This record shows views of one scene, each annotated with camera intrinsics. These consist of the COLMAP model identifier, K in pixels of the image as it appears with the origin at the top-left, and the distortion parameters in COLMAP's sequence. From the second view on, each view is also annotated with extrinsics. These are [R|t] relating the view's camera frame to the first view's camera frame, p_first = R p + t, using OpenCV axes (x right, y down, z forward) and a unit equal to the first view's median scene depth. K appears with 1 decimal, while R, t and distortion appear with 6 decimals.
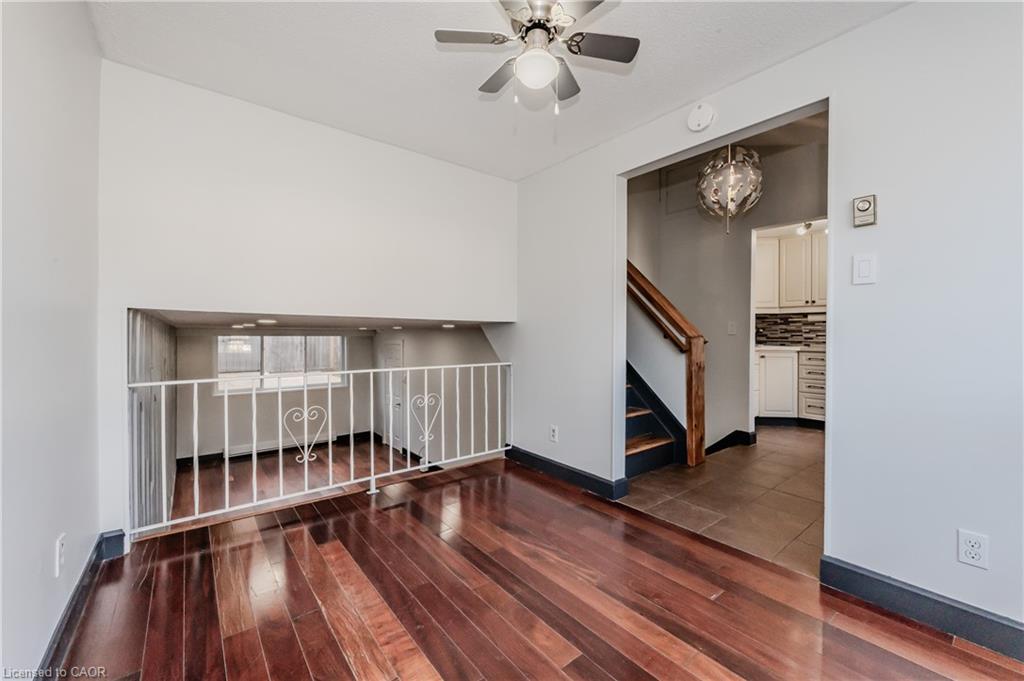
lens RADIAL K [[414.7, 0, 510.1], [0, 414.7, 326.8], [0, 0, 1]] dist [-0.000390, -0.000031]
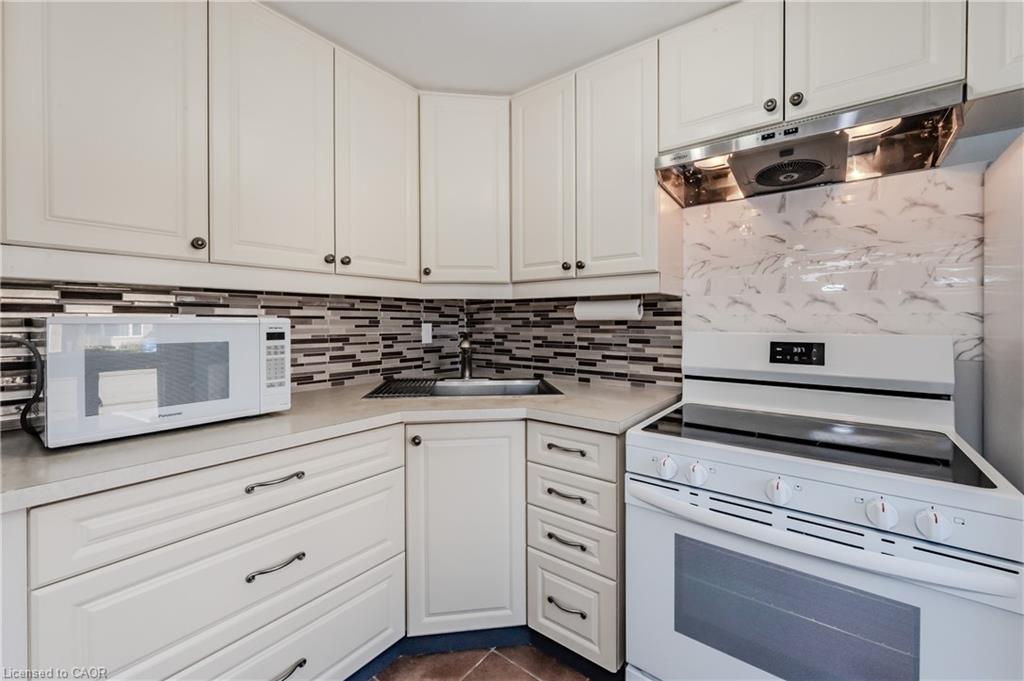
lens RADIAL K [[414.7, 0, 510.1], [0, 414.7, 326.8], [0, 0, 1]] dist [-0.000390, -0.000031]
pose [[0.969628, -0.006218, 0.244507, 0.553764], [-0.000521, 0.999622, 0.027487, -0.017365], [-0.244585, -0.026780, 0.969258, 0.636520]]
